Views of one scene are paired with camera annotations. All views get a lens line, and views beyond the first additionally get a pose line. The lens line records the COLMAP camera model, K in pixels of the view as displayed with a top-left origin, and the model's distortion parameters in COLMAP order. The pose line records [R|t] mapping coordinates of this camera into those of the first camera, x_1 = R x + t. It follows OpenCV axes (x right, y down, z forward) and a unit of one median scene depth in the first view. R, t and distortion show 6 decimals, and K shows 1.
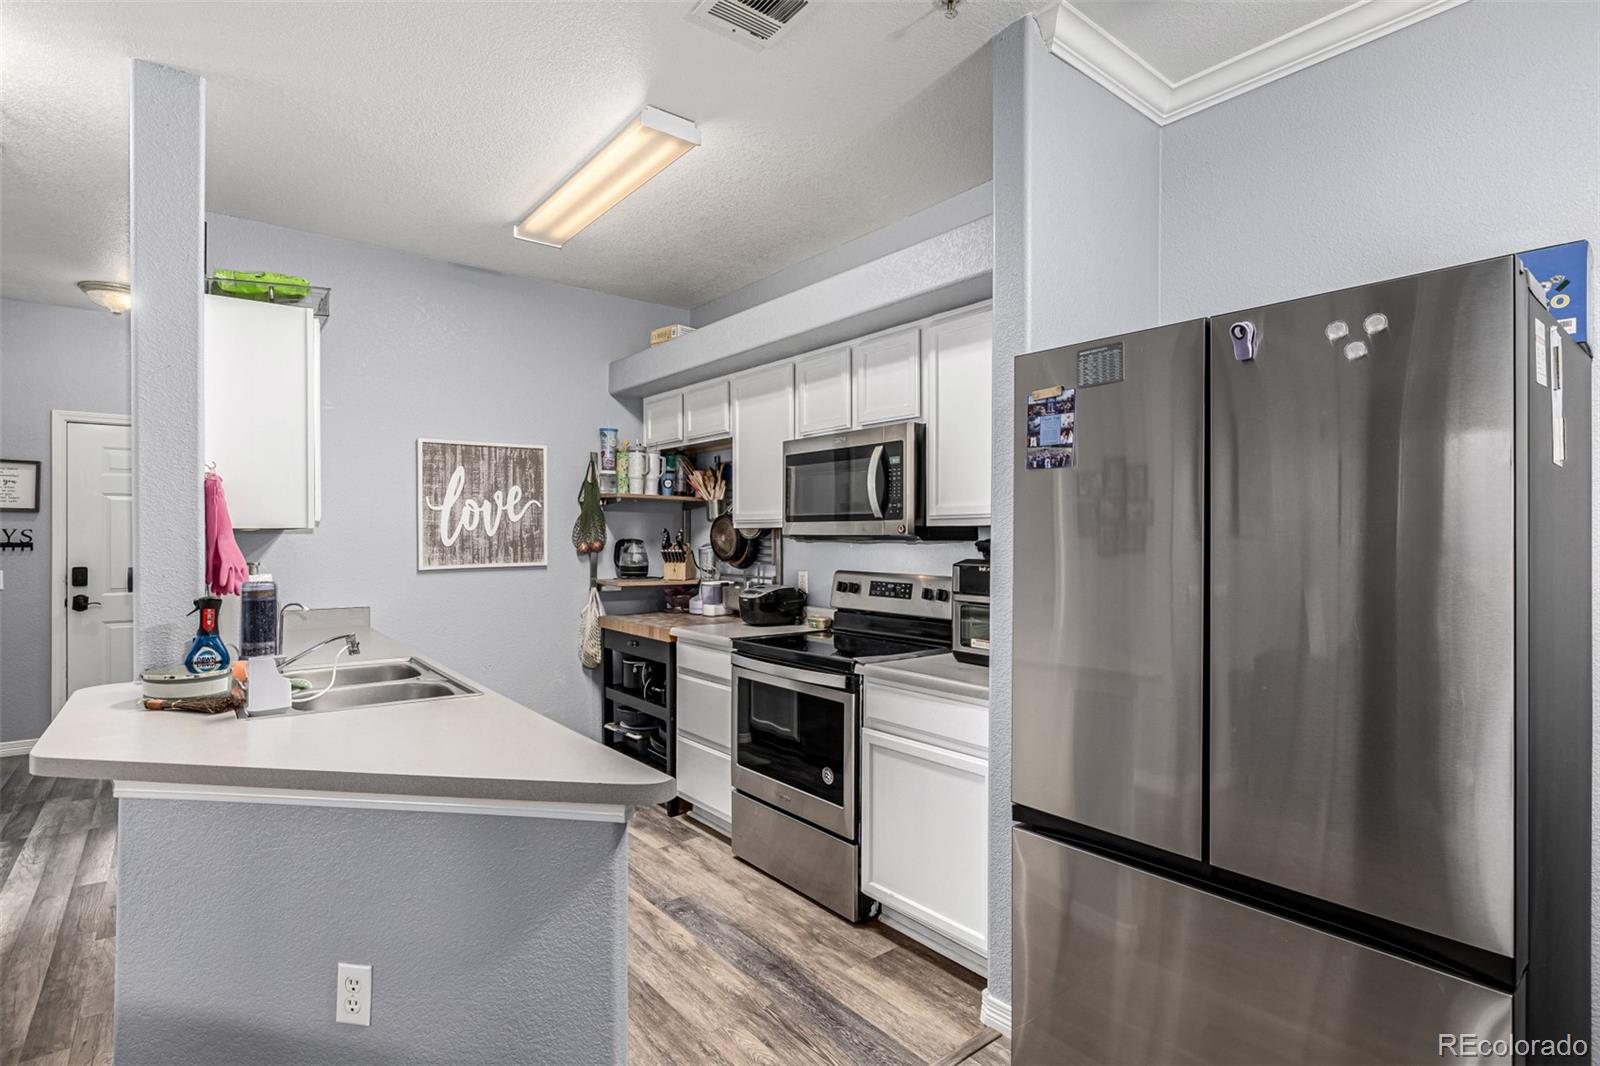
lens RADIAL K [[786.1, 0, 789.4], [0, 786.1, 539.0], [0, 0, 1]] dist [-0.012625, 0.000720]
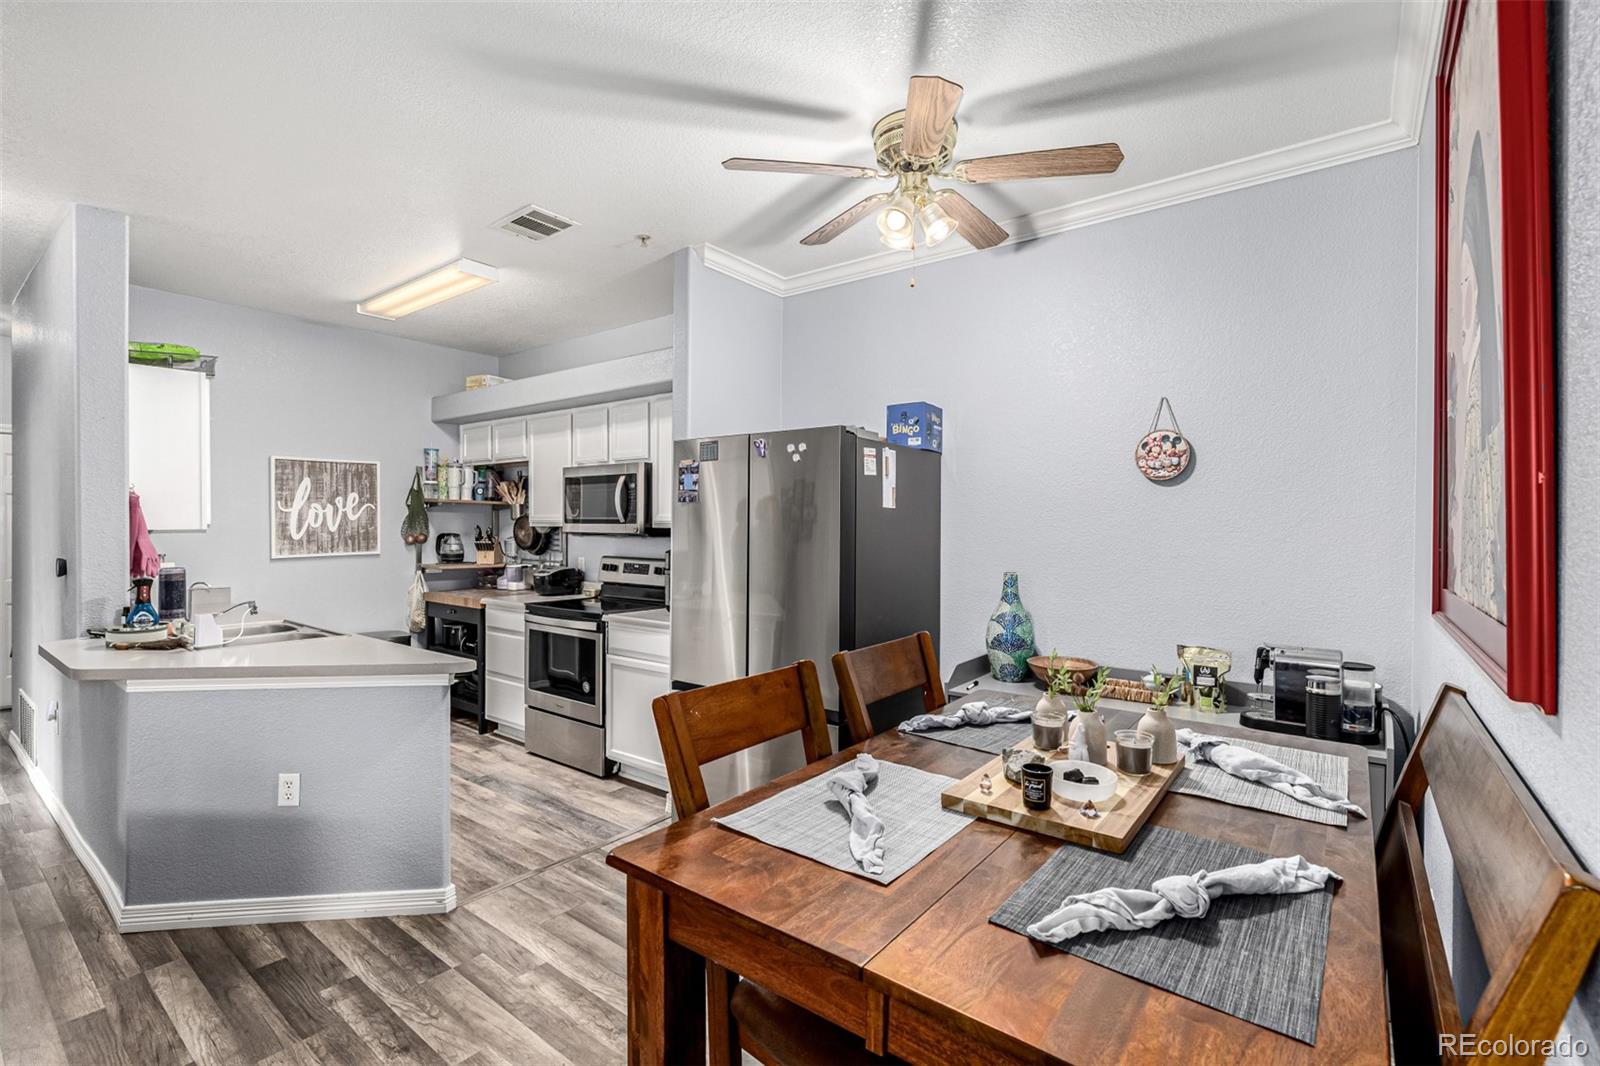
lens RADIAL K [[727.0, 0, 795.7], [0, 727.0, 527.8], [0, 0, 1]] dist [-0.014458, 0.000063]
pose [[0.969304, 0.000473, 0.245866, 0.066275], [-0.001200, 0.999995, 0.002808, -0.014341], [-0.245863, -0.003017, 0.969300, -0.343336]]
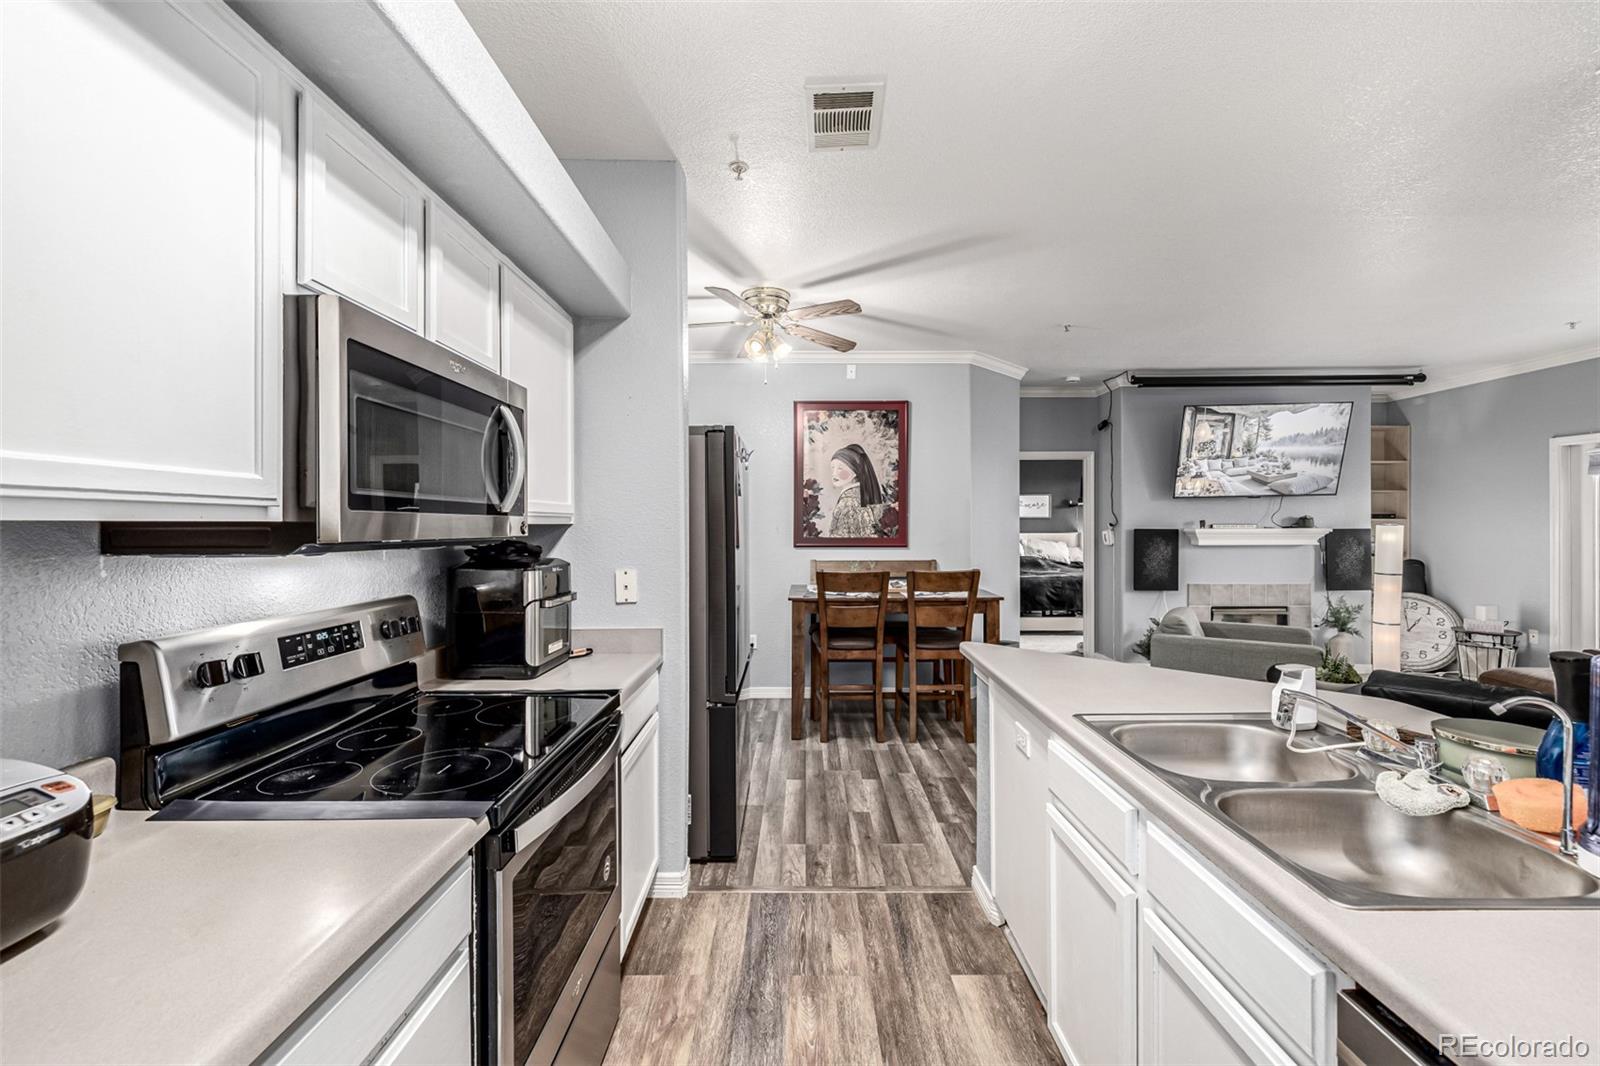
lens RADIAL K [[676.3, 0, 796.5], [0, 676.3, 528.6], [0, 0, 1]] dist [0.001308, 0.000367]
pose [[-0.790463, -0.004990, 0.612489, -0.320550], [0.000596, 0.999960, 0.008916, -0.012646], [-0.612509, 0.007412, -0.790429, 0.939386]]
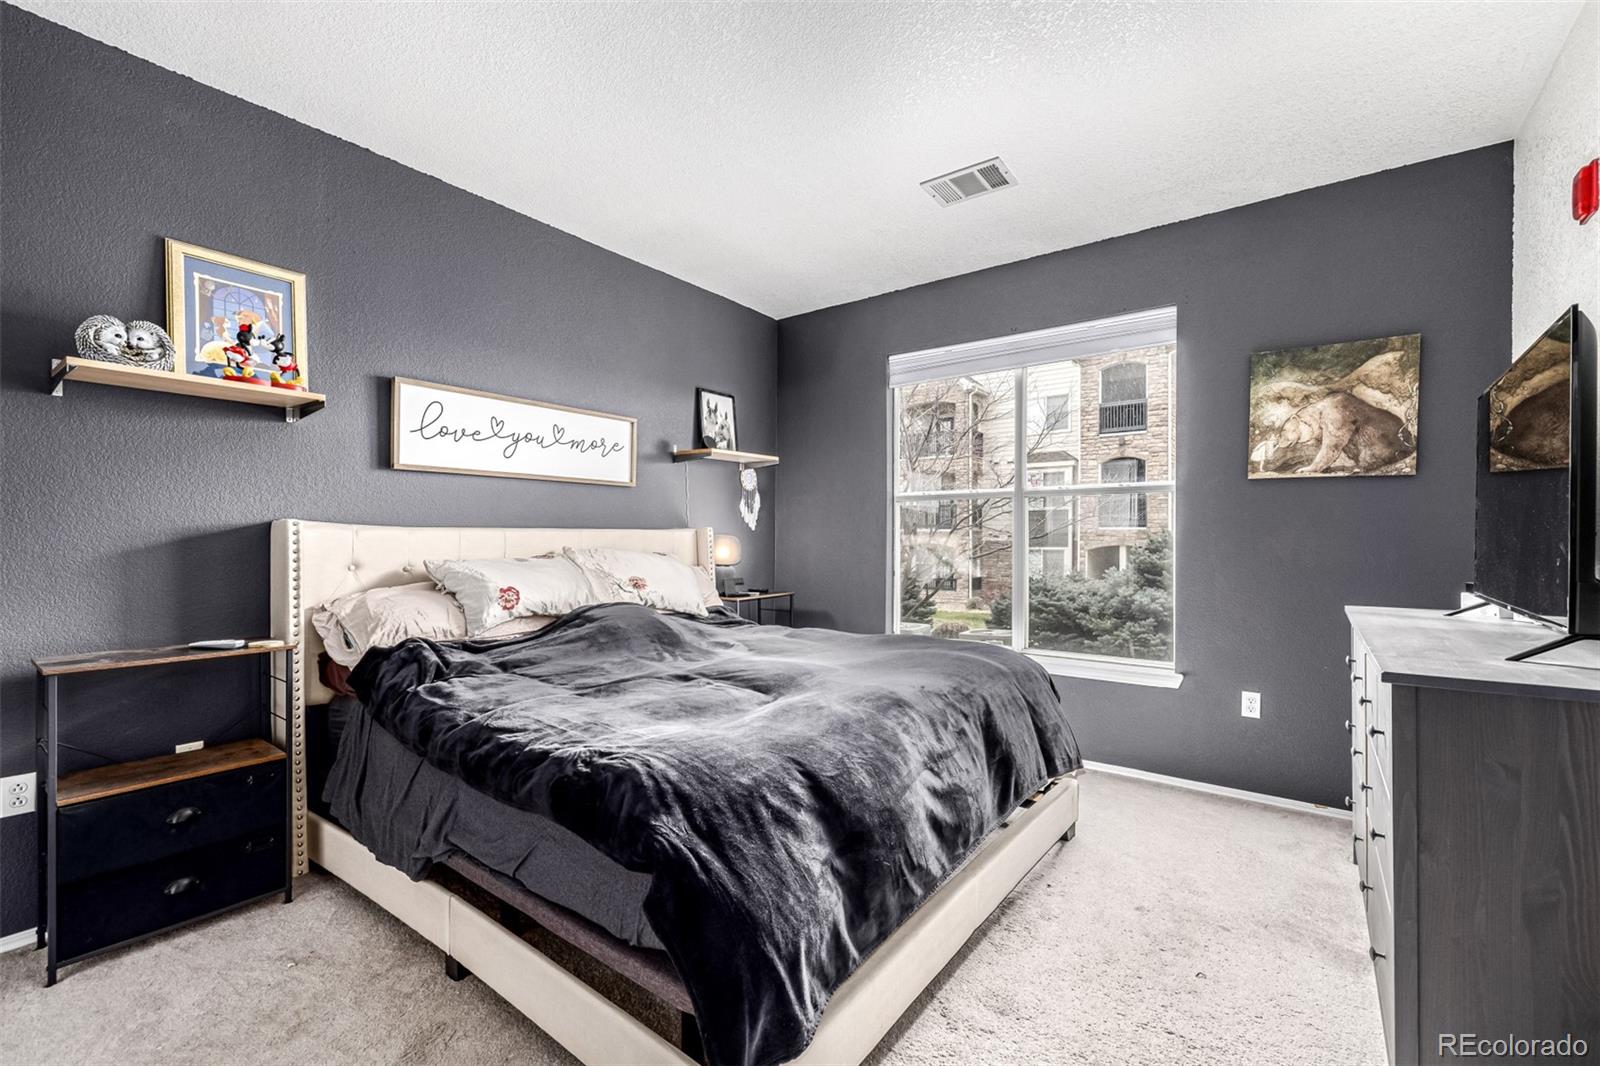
lens RADIAL K [[676.3, 0, 796.5], [0, 676.3, 528.6], [0, 0, 1]] dist [0.001308, 0.000367]
pose [[-0.967865, -0.012283, -0.251169, 0.488631], [-0.010401, 0.999907, -0.008818, 0.033312], [0.251254, -0.005922, -0.967903, -0.715573]]
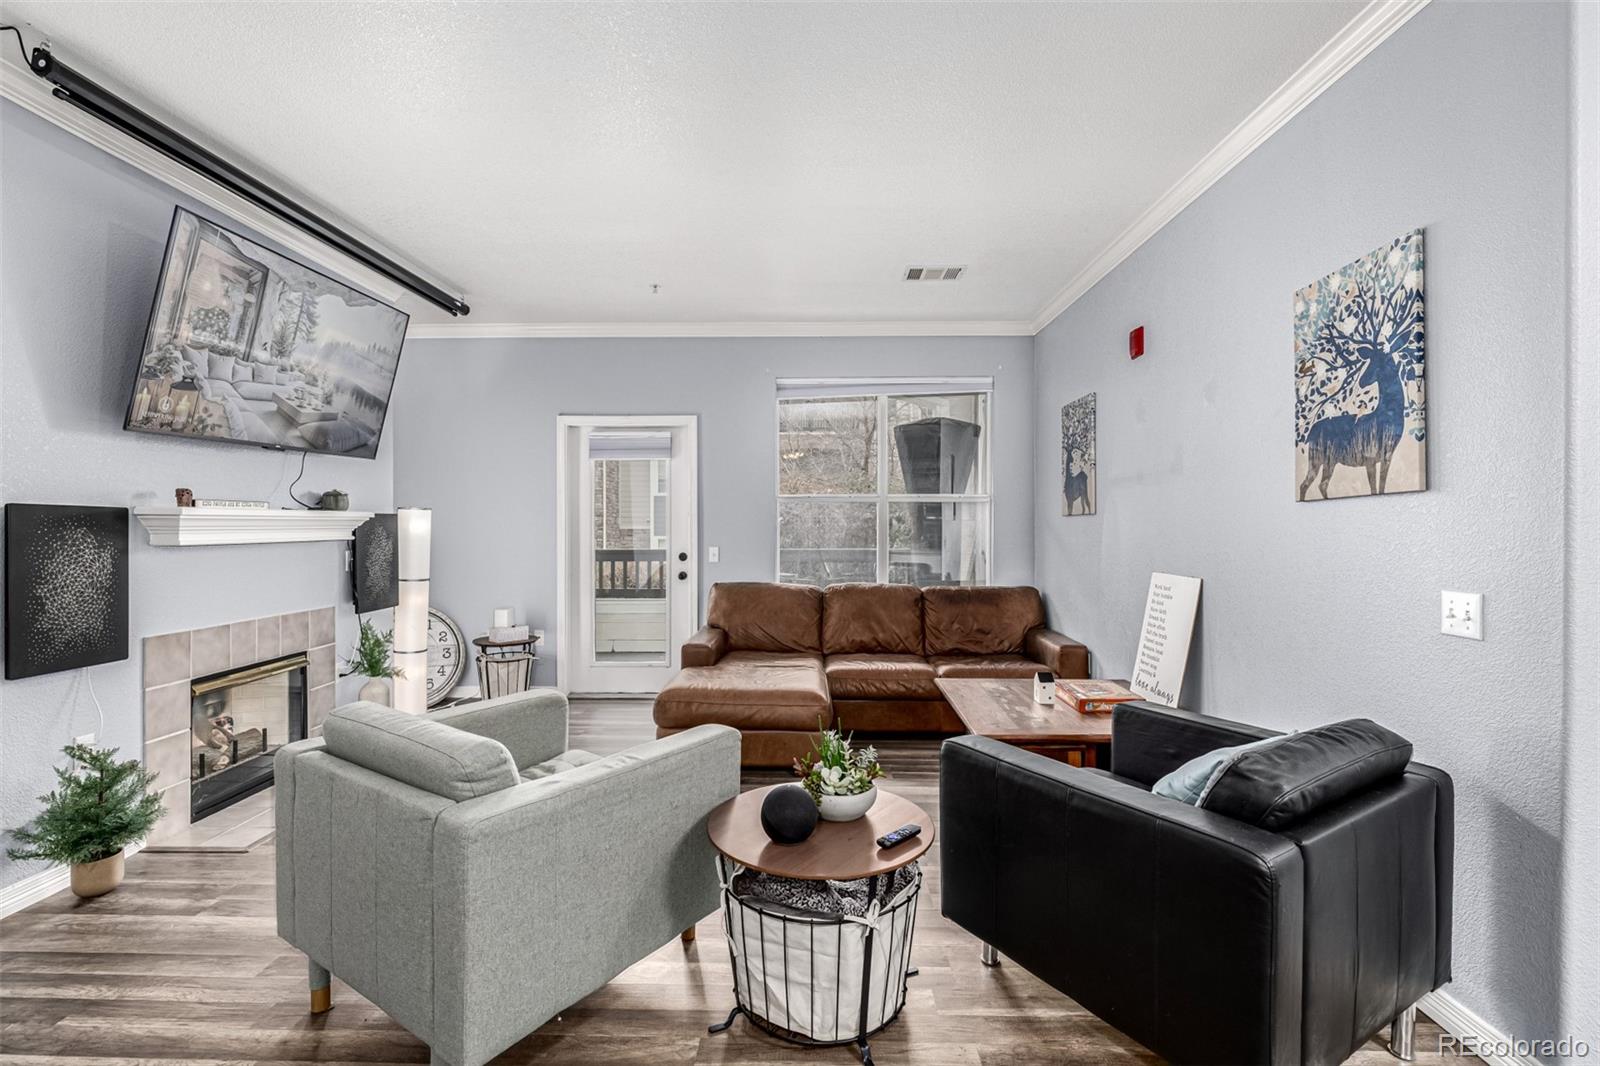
lens RADIAL K [[726.8, 0, 801.0], [0, 726.8, 527.6], [0, 0, 1]] dist [0.000944, 0.000029]
pose [[-0.624831, -0.002184, -0.780757, 0.059935], [-0.006550, 0.999976, 0.002445, 0.014917], [0.780732, 0.006642, -0.624830, 0.126523]]
